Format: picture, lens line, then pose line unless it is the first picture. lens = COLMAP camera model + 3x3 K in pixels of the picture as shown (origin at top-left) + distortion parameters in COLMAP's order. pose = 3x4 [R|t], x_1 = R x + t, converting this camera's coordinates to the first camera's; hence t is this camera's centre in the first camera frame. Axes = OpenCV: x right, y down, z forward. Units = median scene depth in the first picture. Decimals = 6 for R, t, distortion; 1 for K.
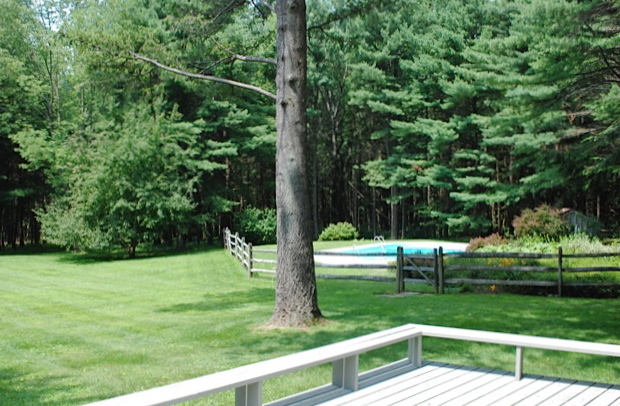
lens RADIAL K [[612.3, 0, 310.0], [0, 612.3, 203.0], [0, 0, 1]] dist [0.001078, 0.002160]
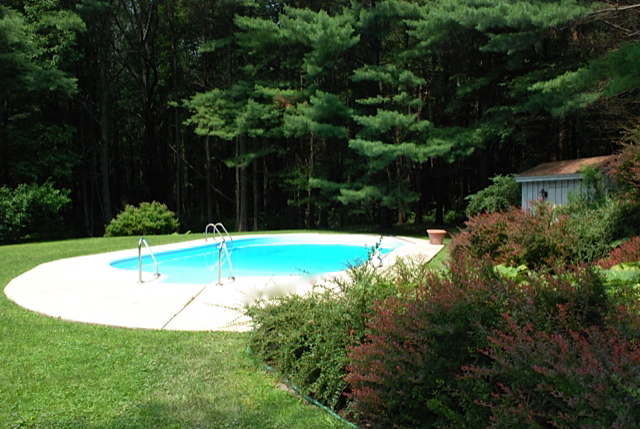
lens RADIAL K [[572.0, 0, 320.0], [0, 572.0, 214.5], [0, 0, 1]] dist [0.003581, 0.000205]
pose [[0.959125, -0.007899, 0.282871, 0.058931], [0.002324, 0.999796, 0.020039, 0.035337], [-0.282972, -0.018563, 0.958949, 0.489820]]
